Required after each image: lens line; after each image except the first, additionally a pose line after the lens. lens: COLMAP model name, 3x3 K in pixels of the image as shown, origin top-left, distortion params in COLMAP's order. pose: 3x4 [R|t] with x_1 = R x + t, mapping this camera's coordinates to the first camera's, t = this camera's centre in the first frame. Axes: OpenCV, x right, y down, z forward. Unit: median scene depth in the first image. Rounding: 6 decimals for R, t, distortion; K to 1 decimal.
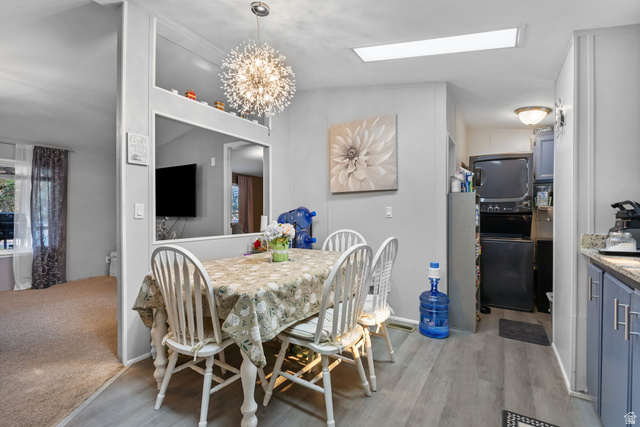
lens RADIAL K [[296.3, 0, 323.7], [0, 296.3, 213.9], [0, 0, 1]] dist [-0.002144, 0.000301]
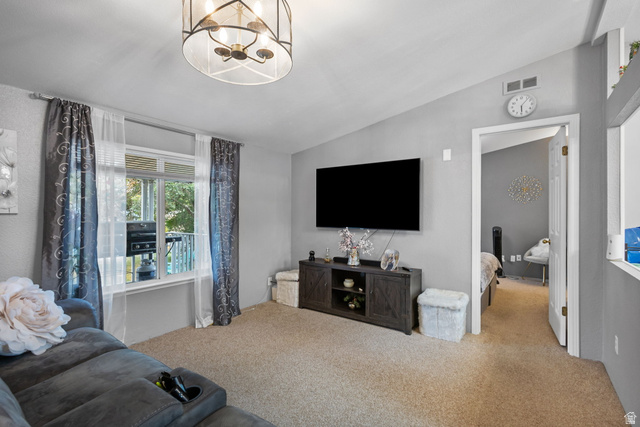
lens RADIAL K [[296.3, 0, 320.1], [0, 296.3, 213.8], [0, 0, 1]] dist [-0.002144, 0.000301]
pose [[0.997815, -0.002695, -0.066012, -0.646442], [0.002556, 0.999994, -0.002192, -0.029918], [0.066017, 0.002019, 0.997816, 0.250708]]
